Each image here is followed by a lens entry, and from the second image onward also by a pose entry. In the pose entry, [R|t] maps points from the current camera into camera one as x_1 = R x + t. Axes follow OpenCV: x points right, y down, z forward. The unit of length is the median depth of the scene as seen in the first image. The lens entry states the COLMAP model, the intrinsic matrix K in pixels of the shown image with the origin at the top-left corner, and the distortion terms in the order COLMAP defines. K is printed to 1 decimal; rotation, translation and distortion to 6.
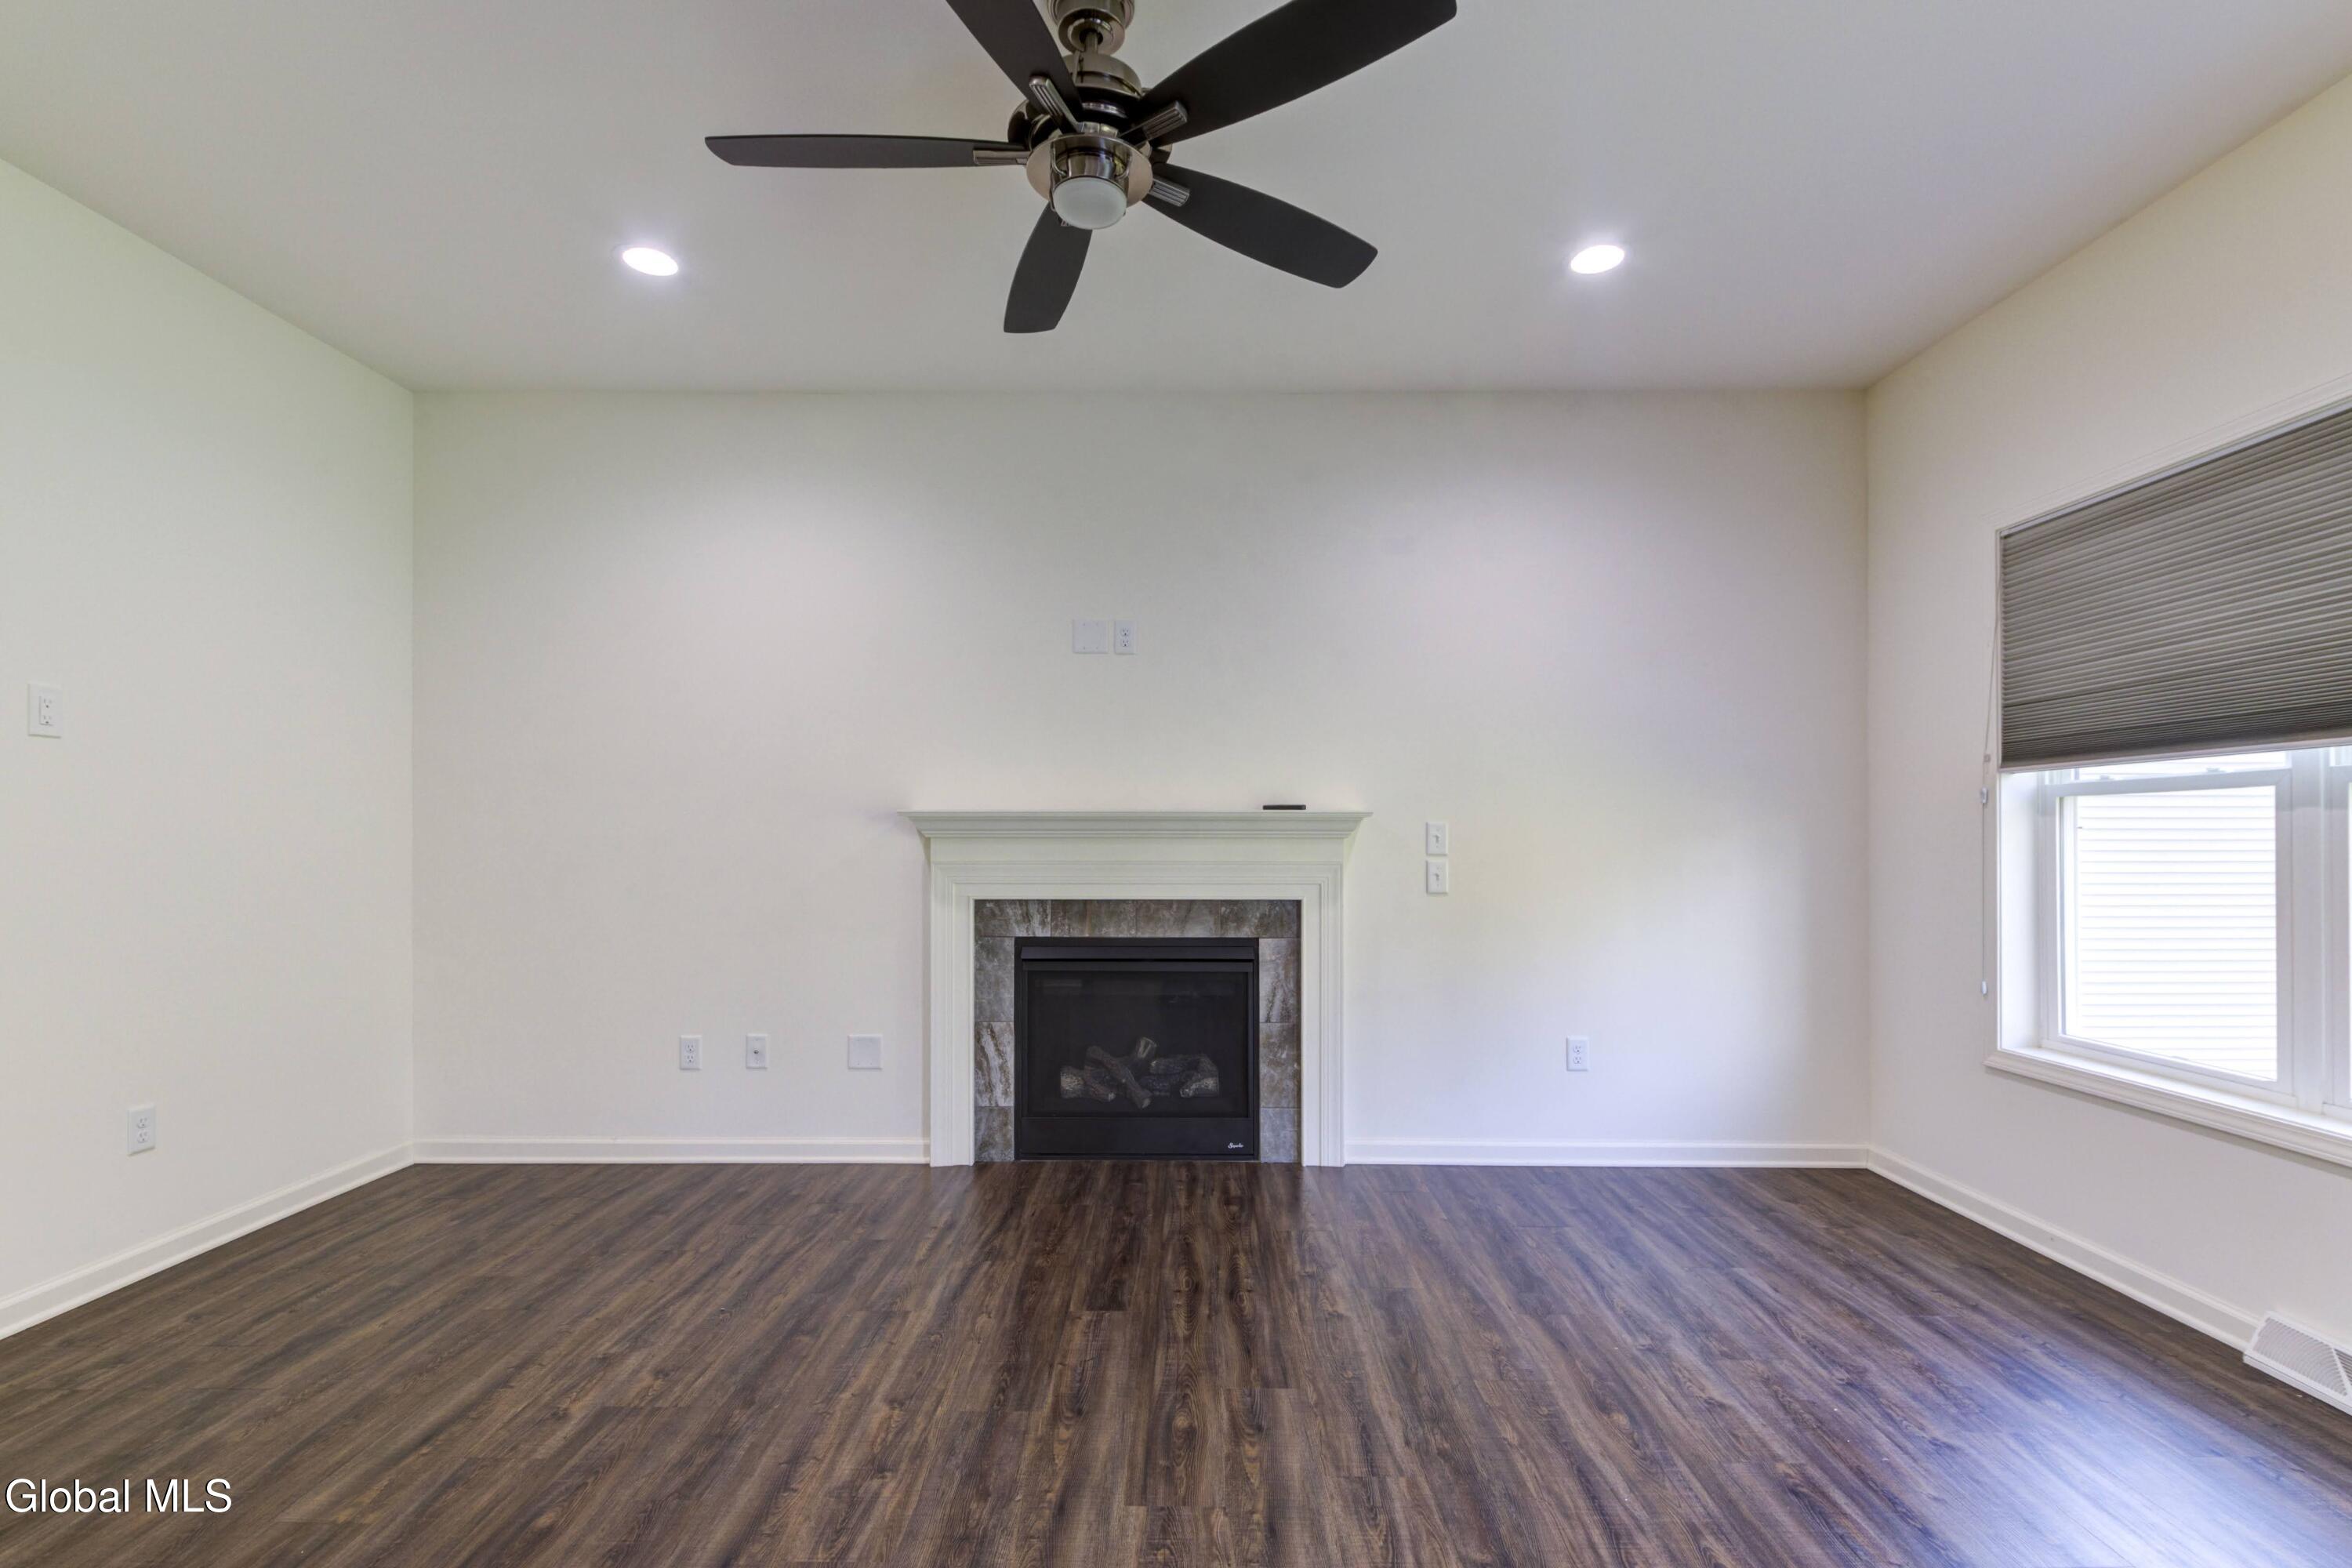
lens RADIAL K [[1080.4, 0, 1202.5], [0, 1080.4, 822.9], [0, 0, 1]] dist [0.020362, -0.015670]
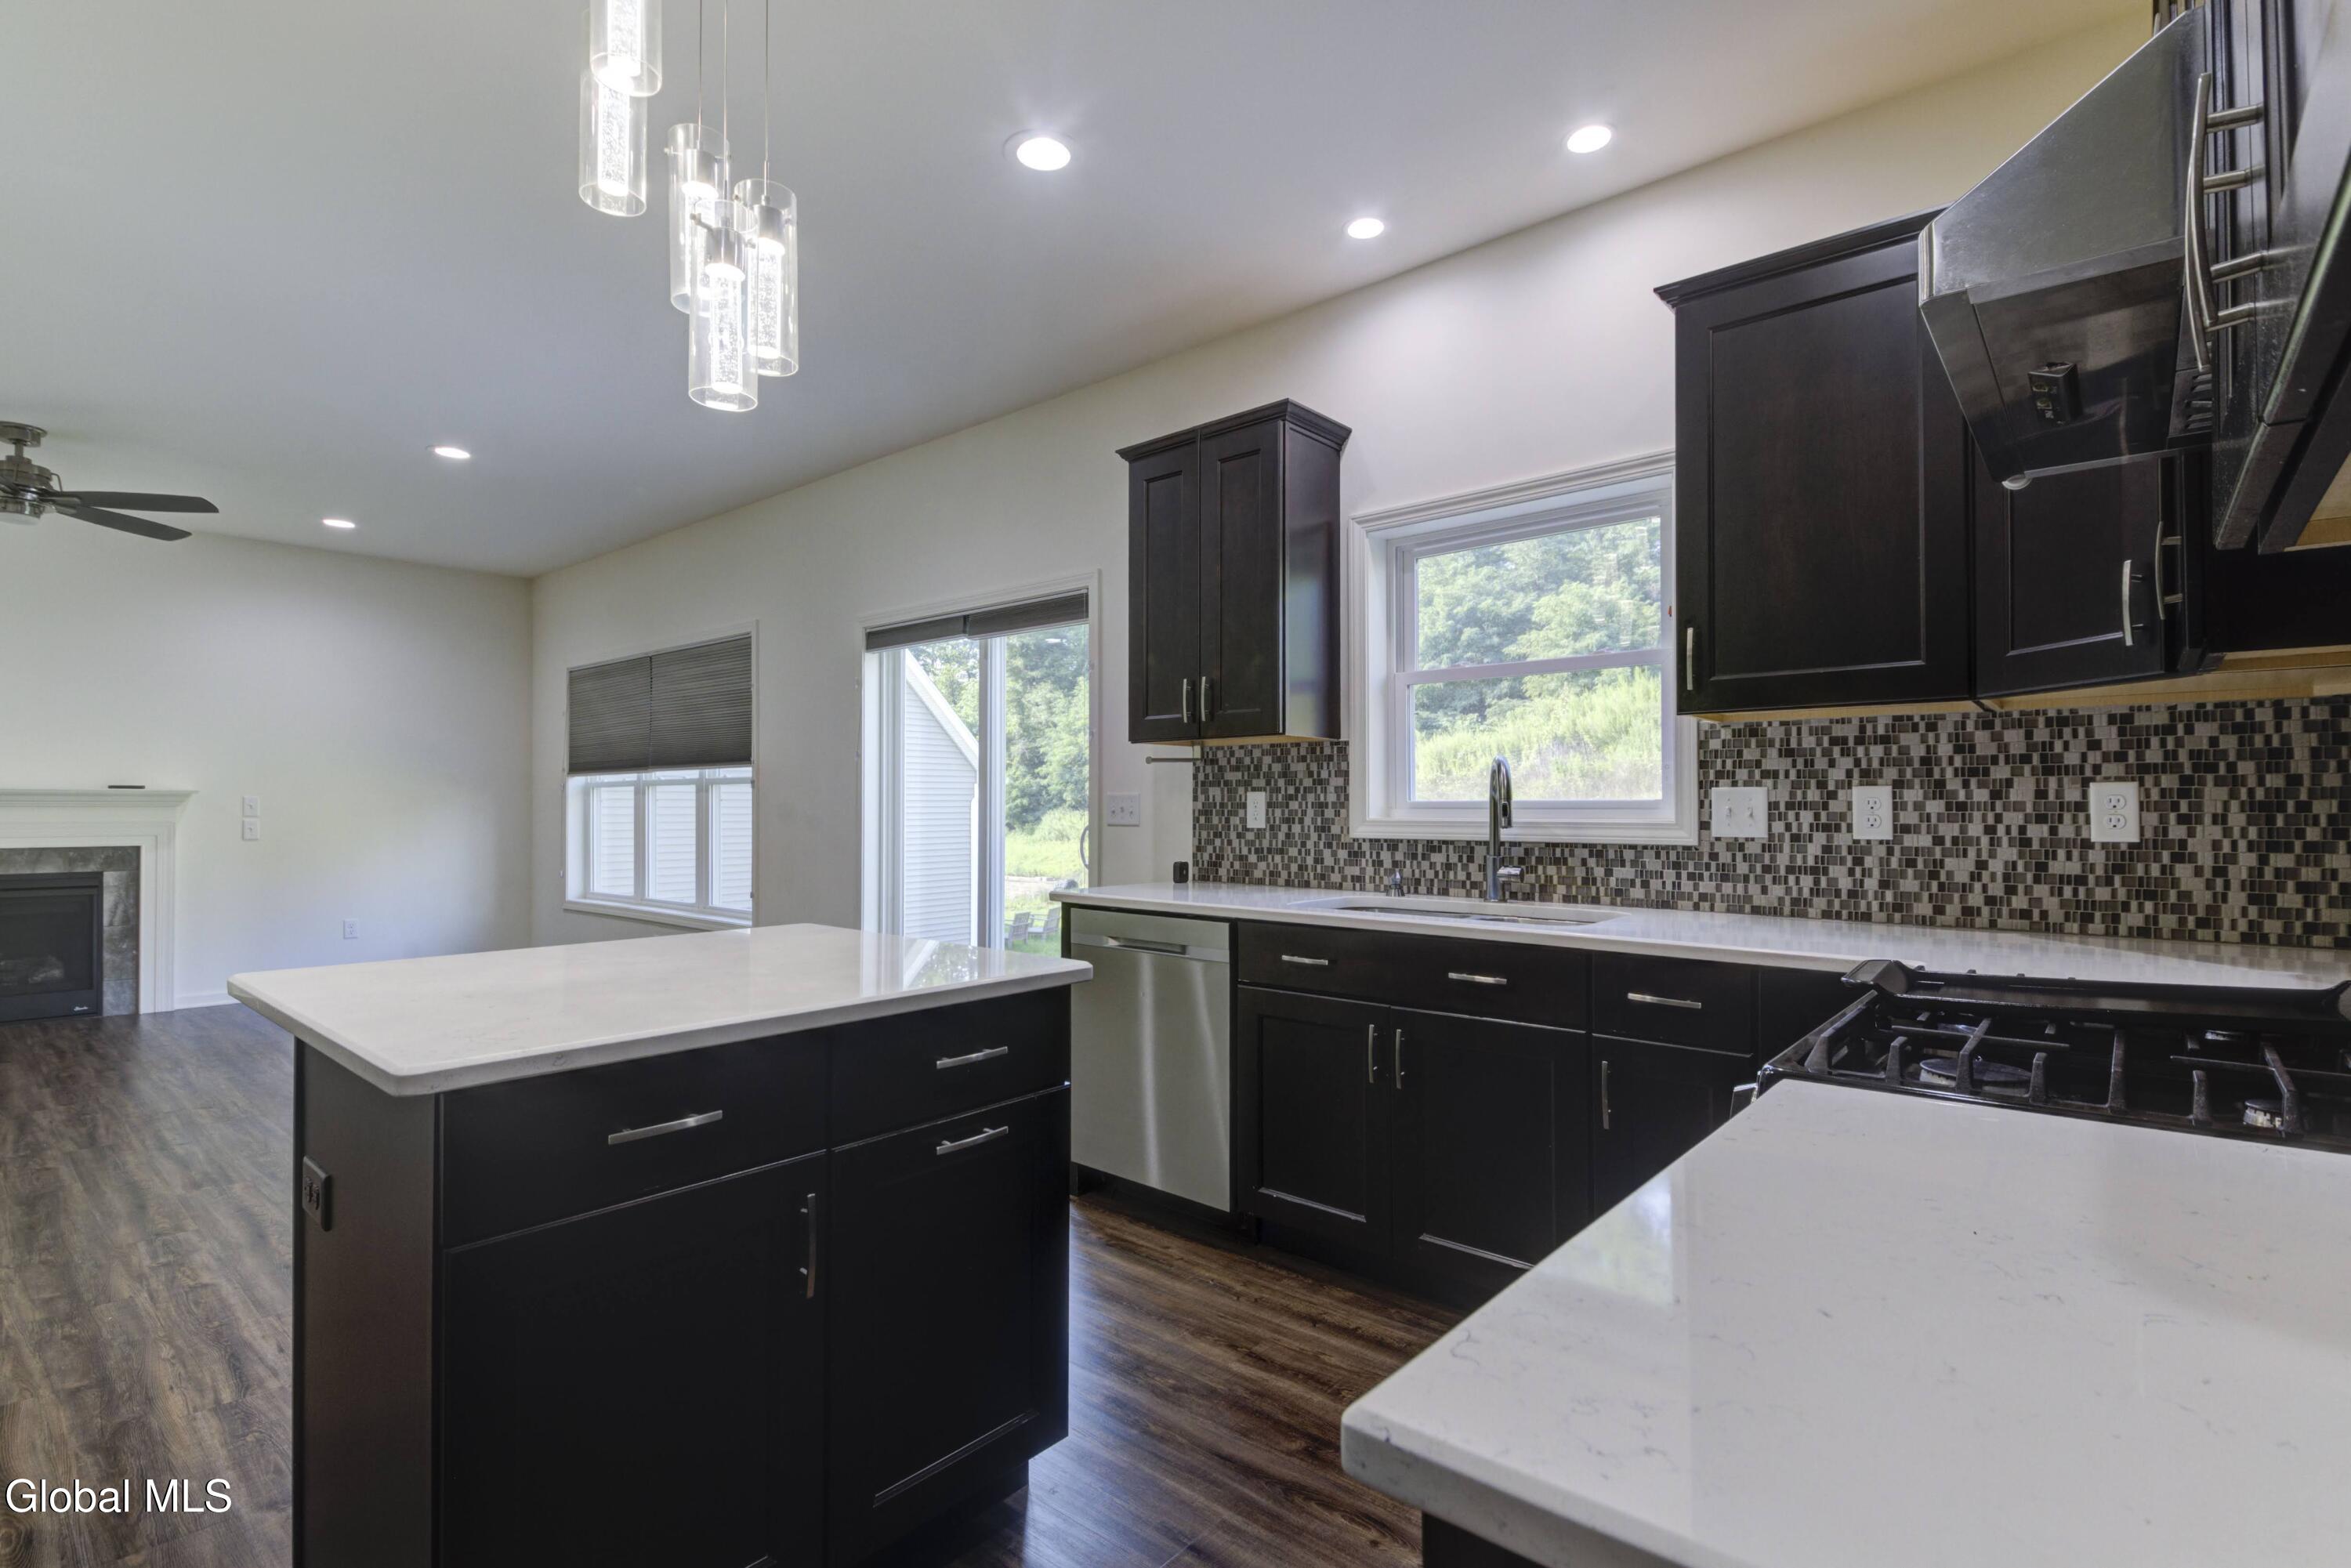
lens RADIAL K [[1079.9, 0, 1178.2], [0, 1079.9, 793.6], [0, 0, 1]] dist [0.020362, -0.015670]
pose [[0.648118, 0.008140, 0.761496, -0.135107], [-0.004043, 0.999966, -0.007248, -0.000267], [-0.761529, 0.001619, 0.648129, -1.187319]]
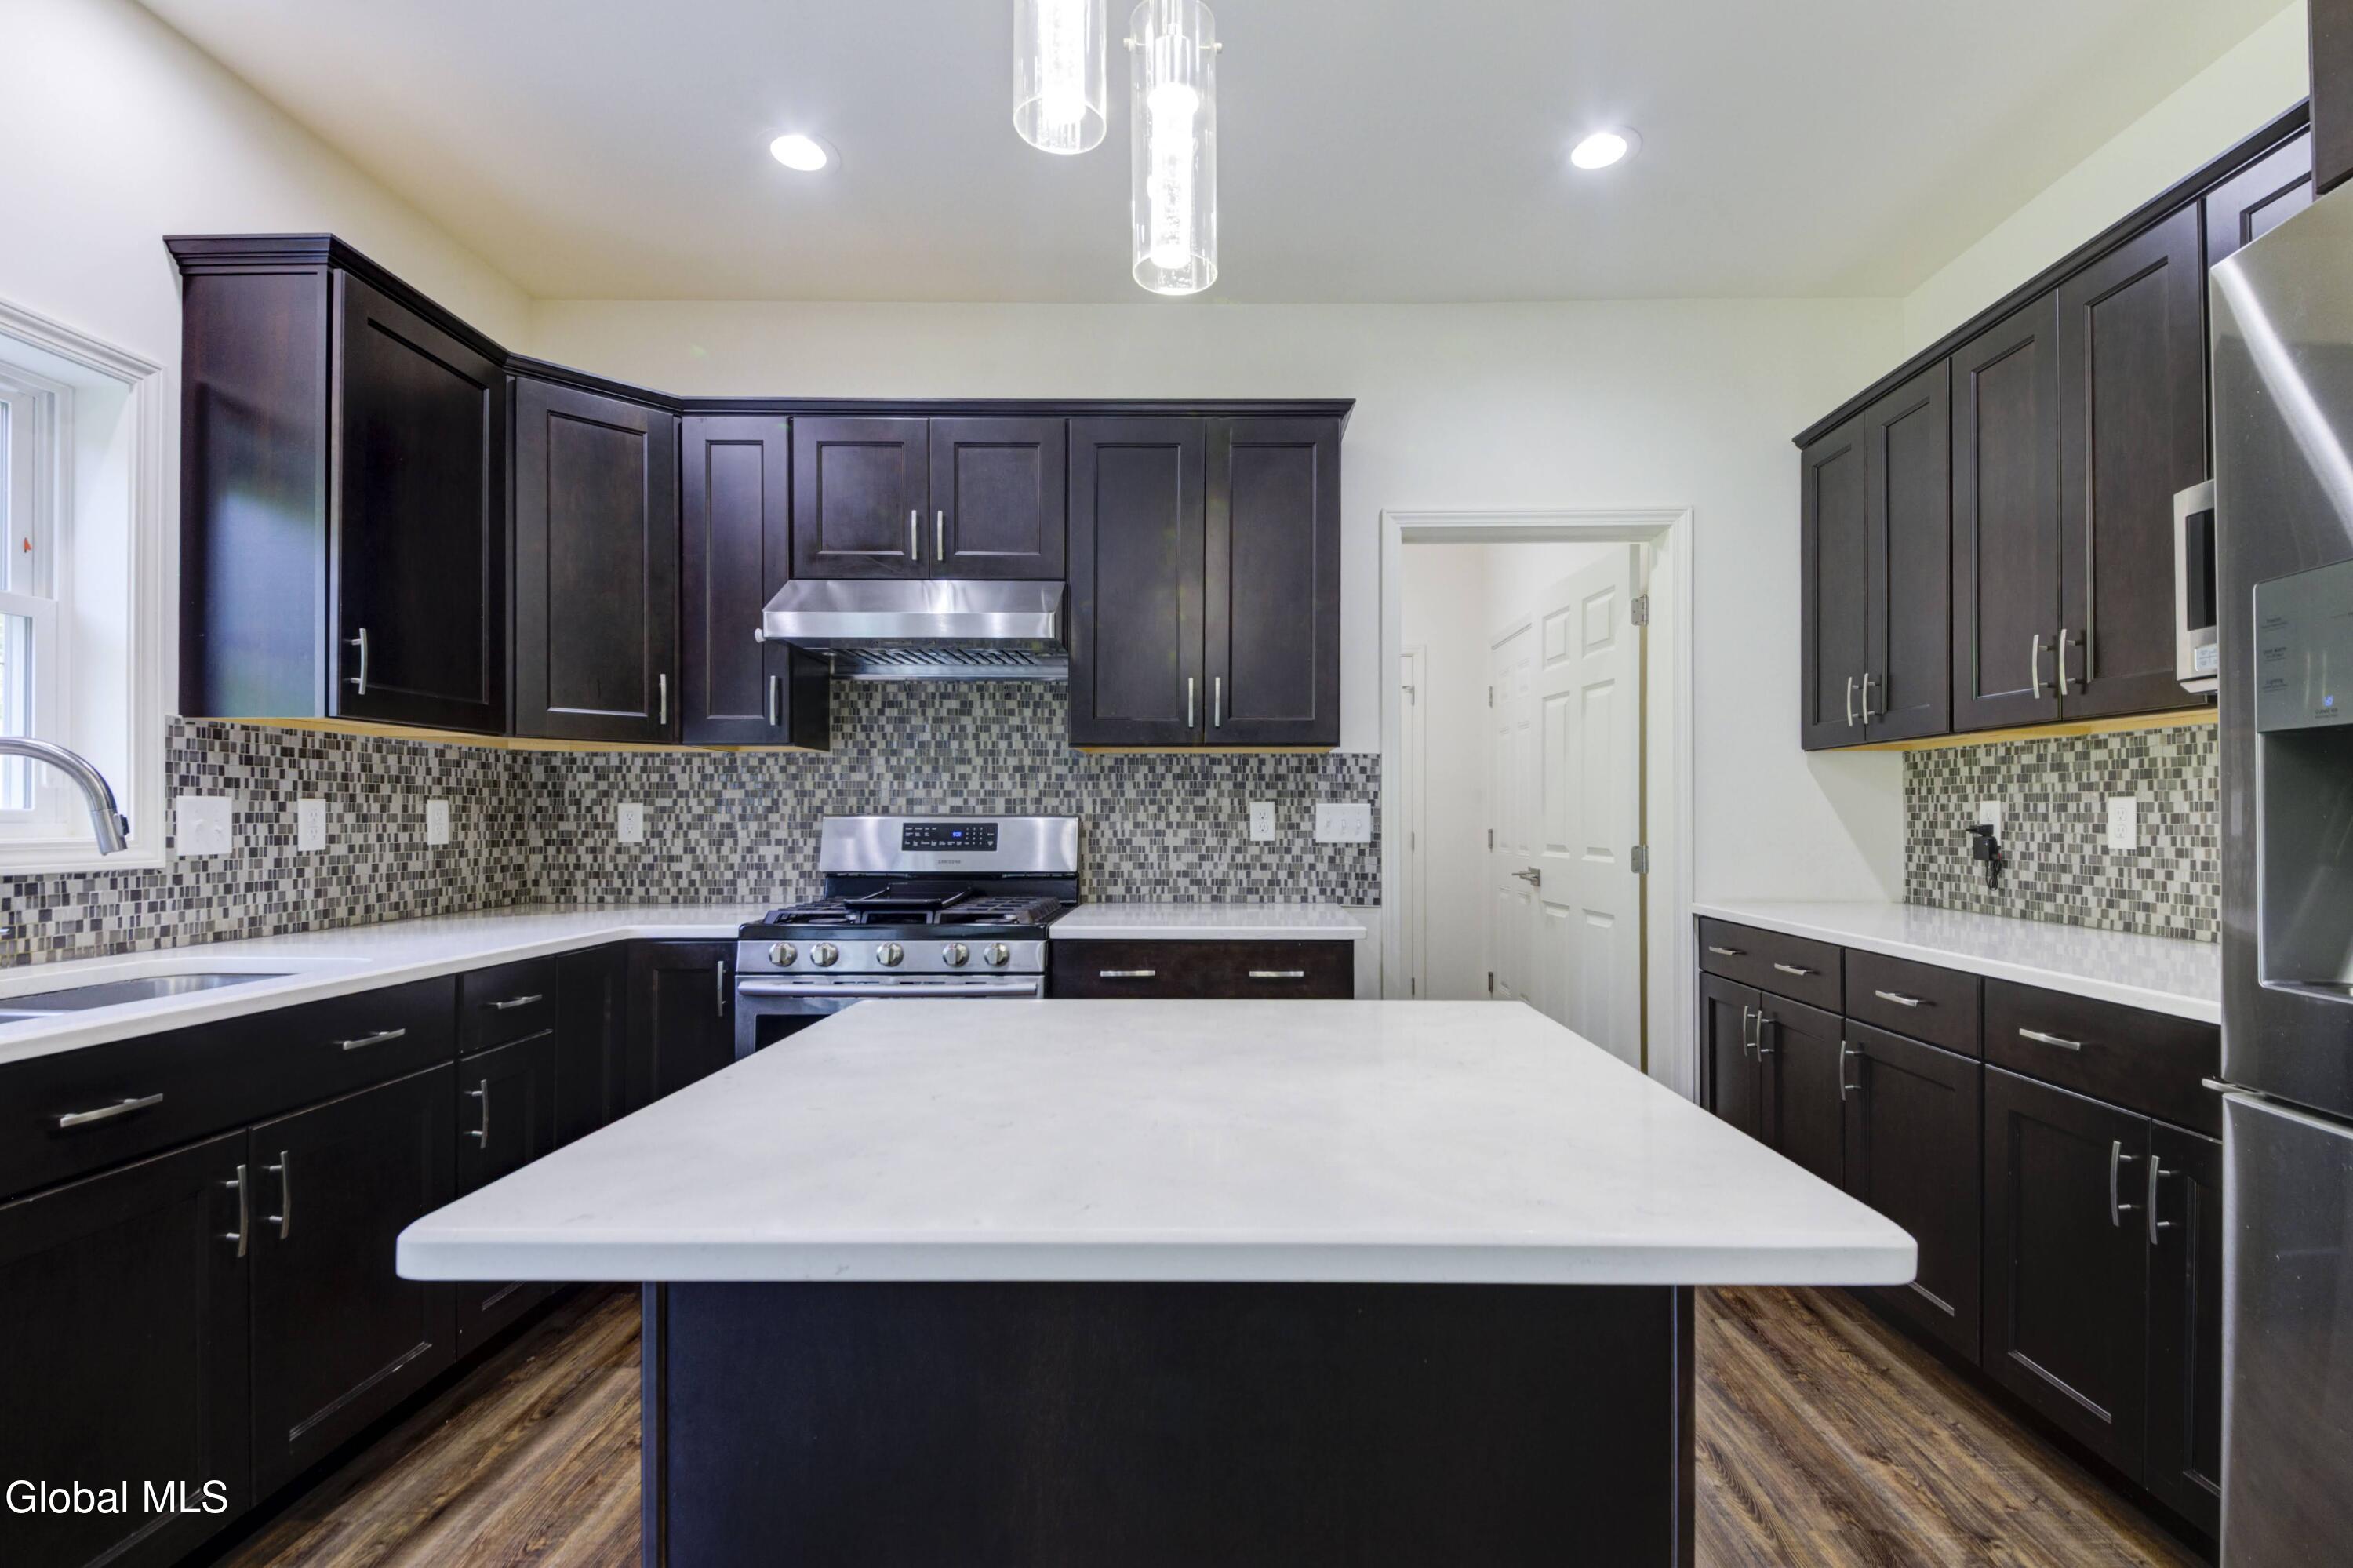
lens RADIAL K [[1080.9, 0, 1219.4], [0, 1080.9, 806.7], [0, 0, 1]] dist [0.020362, -0.015670]
pose [[-0.999986, -0.000743, -0.005205, 0.067480], [-0.000673, 0.999910, -0.013425, 0.002403], [0.005215, -0.013421, -0.999896, -0.431268]]
